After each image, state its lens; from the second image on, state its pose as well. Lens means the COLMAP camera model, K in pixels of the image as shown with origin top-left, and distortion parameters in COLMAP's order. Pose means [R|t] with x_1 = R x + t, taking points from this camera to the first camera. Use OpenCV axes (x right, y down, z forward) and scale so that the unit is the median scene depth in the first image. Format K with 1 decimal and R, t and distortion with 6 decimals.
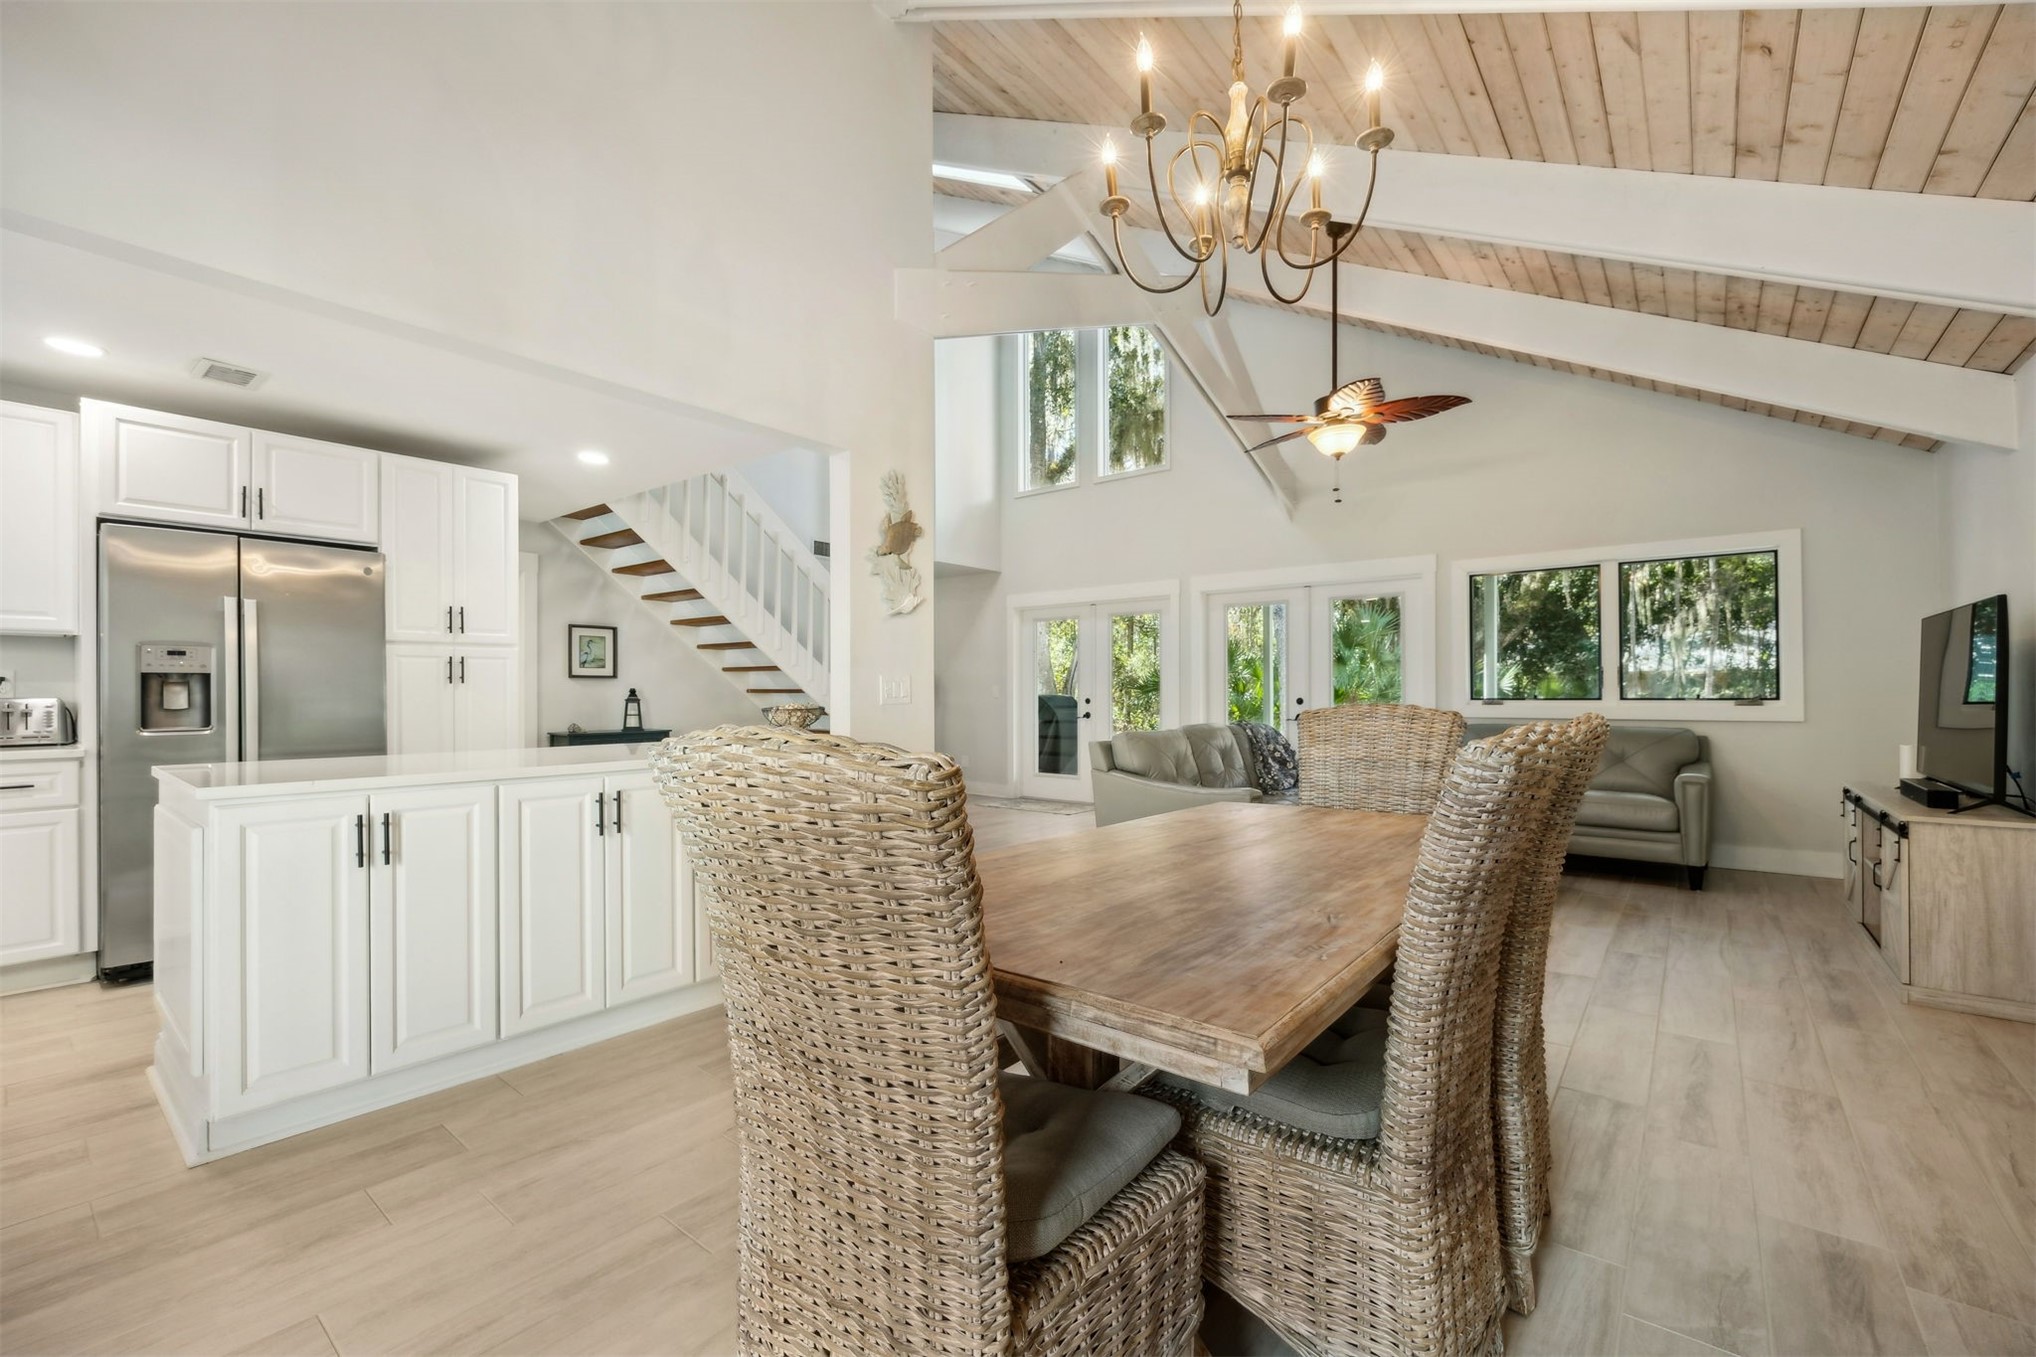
lens RADIAL K [[845.0, 0, 1025.9], [0, 845.0, 689.6], [0, 0, 1]] dist [-0.015807, 0.002529]
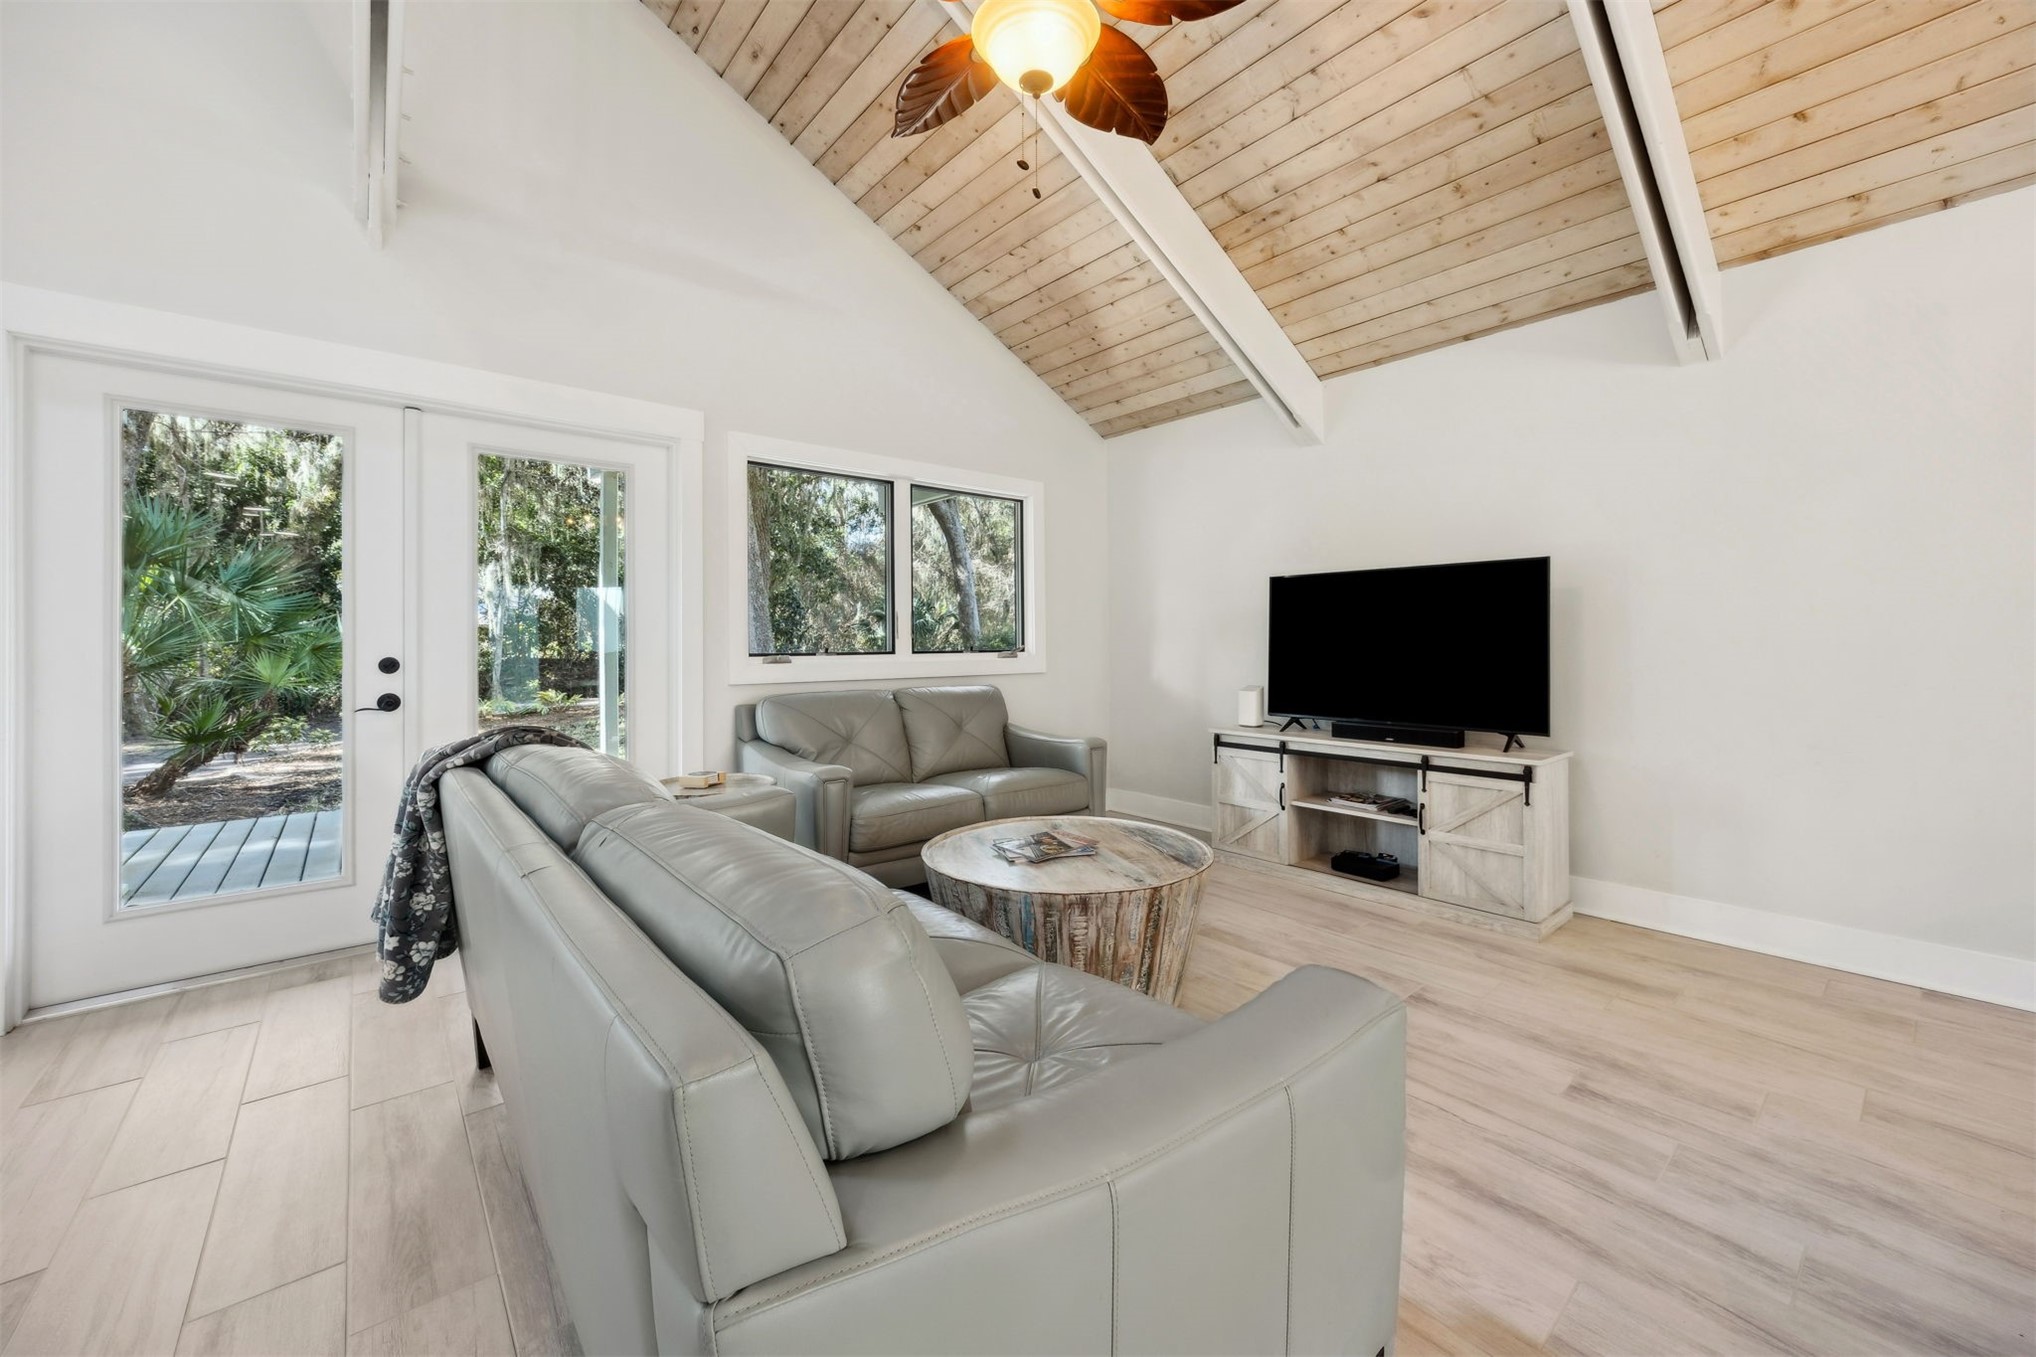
lens RADIAL K [[782.6, 0, 1020.4], [0, 782.6, 645.1], [0, 0, 1]] dist [0.003490, -0.001790]
pose [[0.196836, -0.000874, 0.980436, -0.019408], [-0.001049, 0.999999, 0.001102, 0.004743], [-0.980436, -0.001246, 0.196835, 1.019679]]
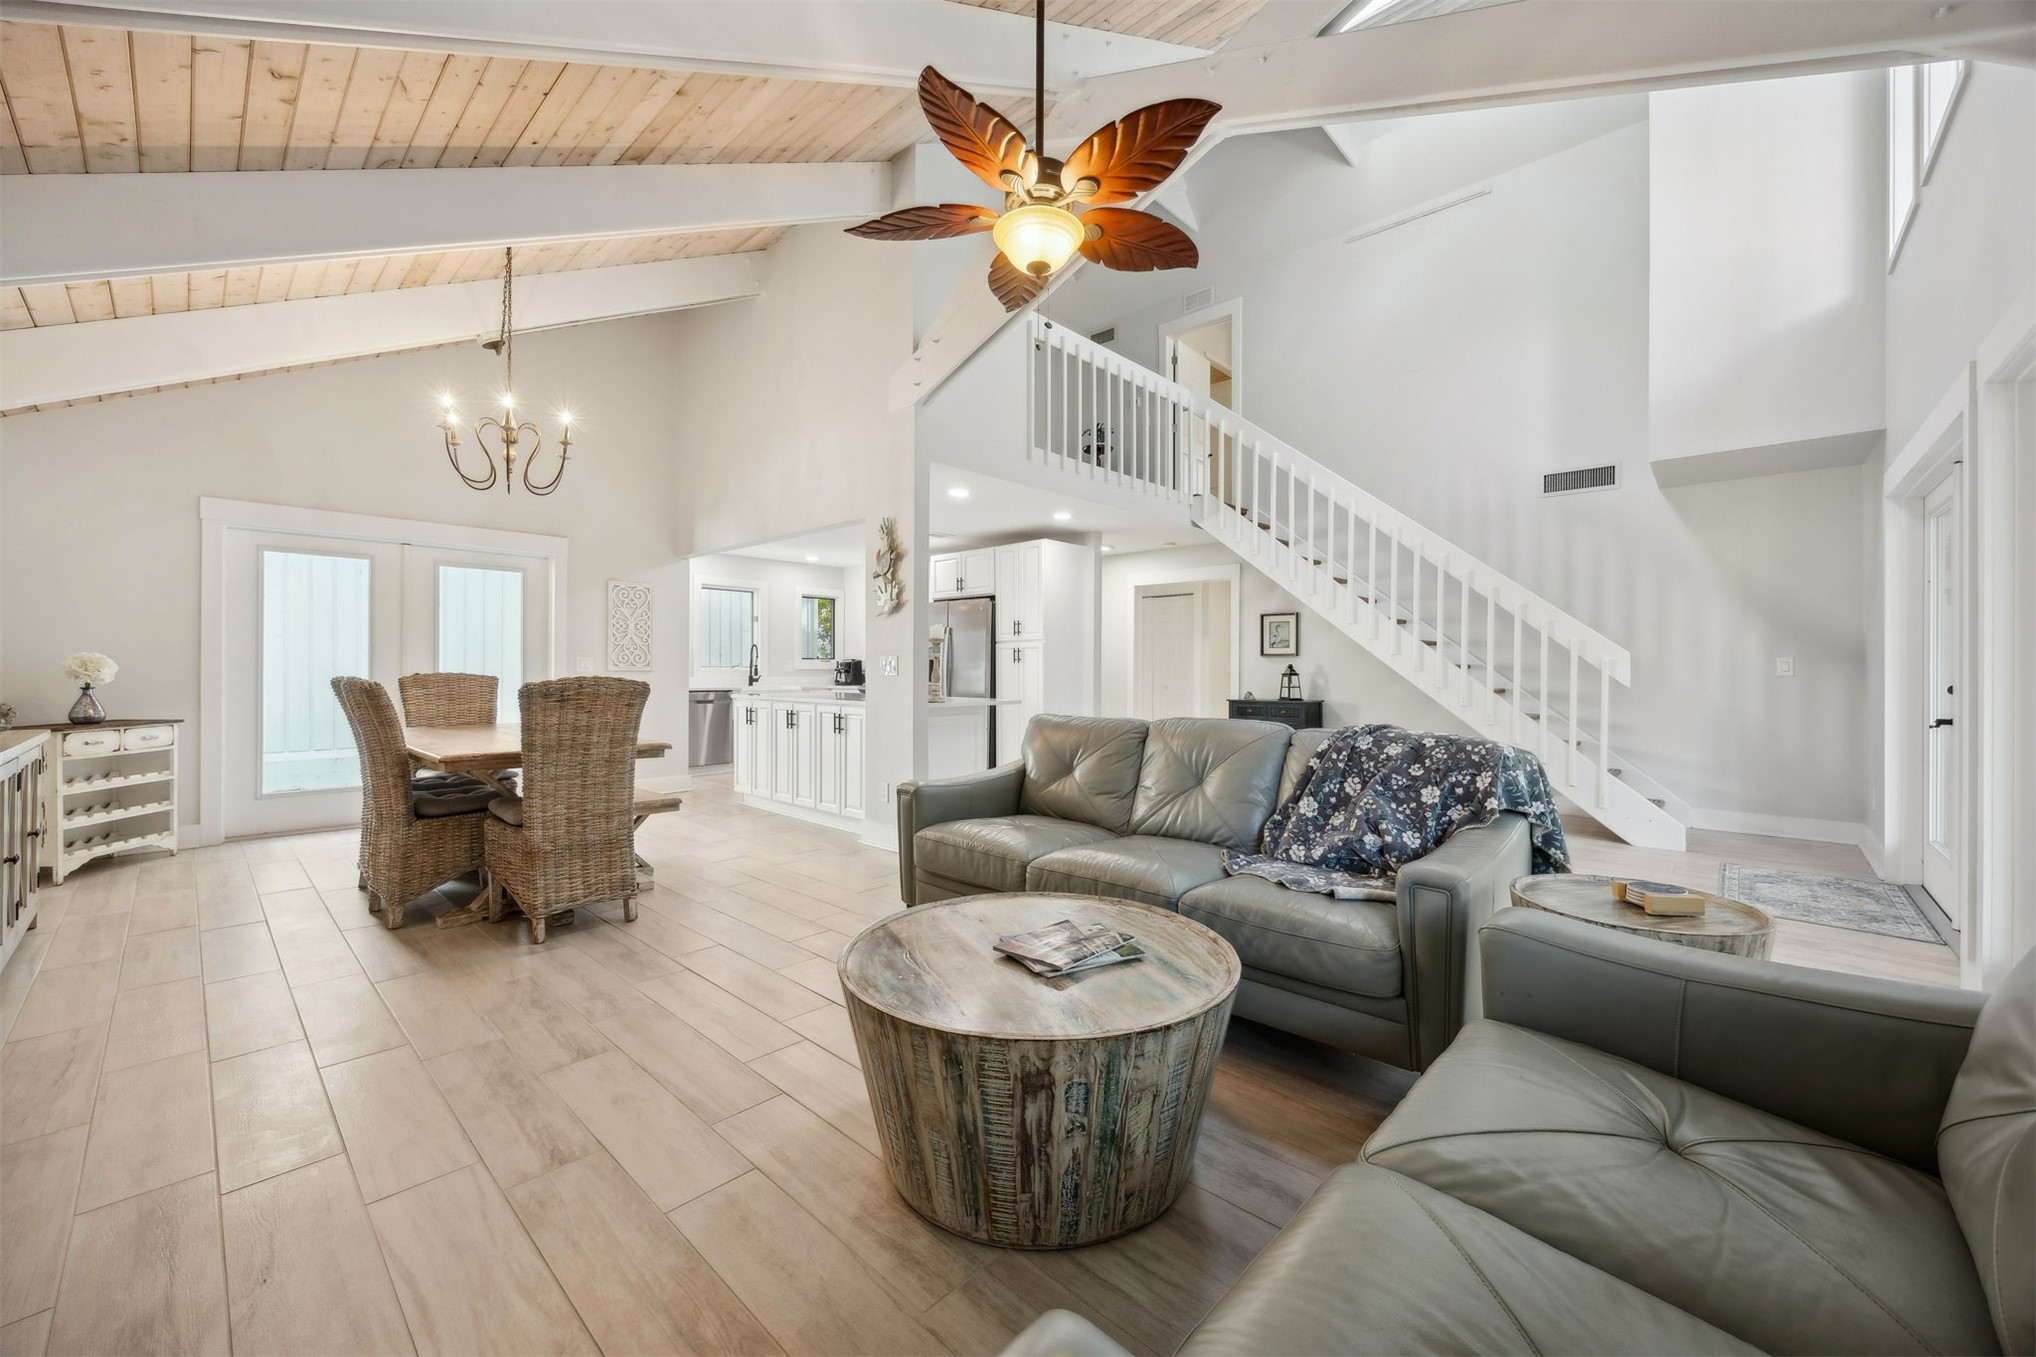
lens RADIAL K [[773.4, 0, 1012.2], [0, 773.4, 667.6], [0, 0, 1]] dist [-0.000687, -0.000341]
pose [[-0.076357, 0.000339, -0.997081, 1.005824], [0.002746, 0.999996, 0.000130, 0.003300], [0.997077, -0.002728, -0.076357, 1.117611]]
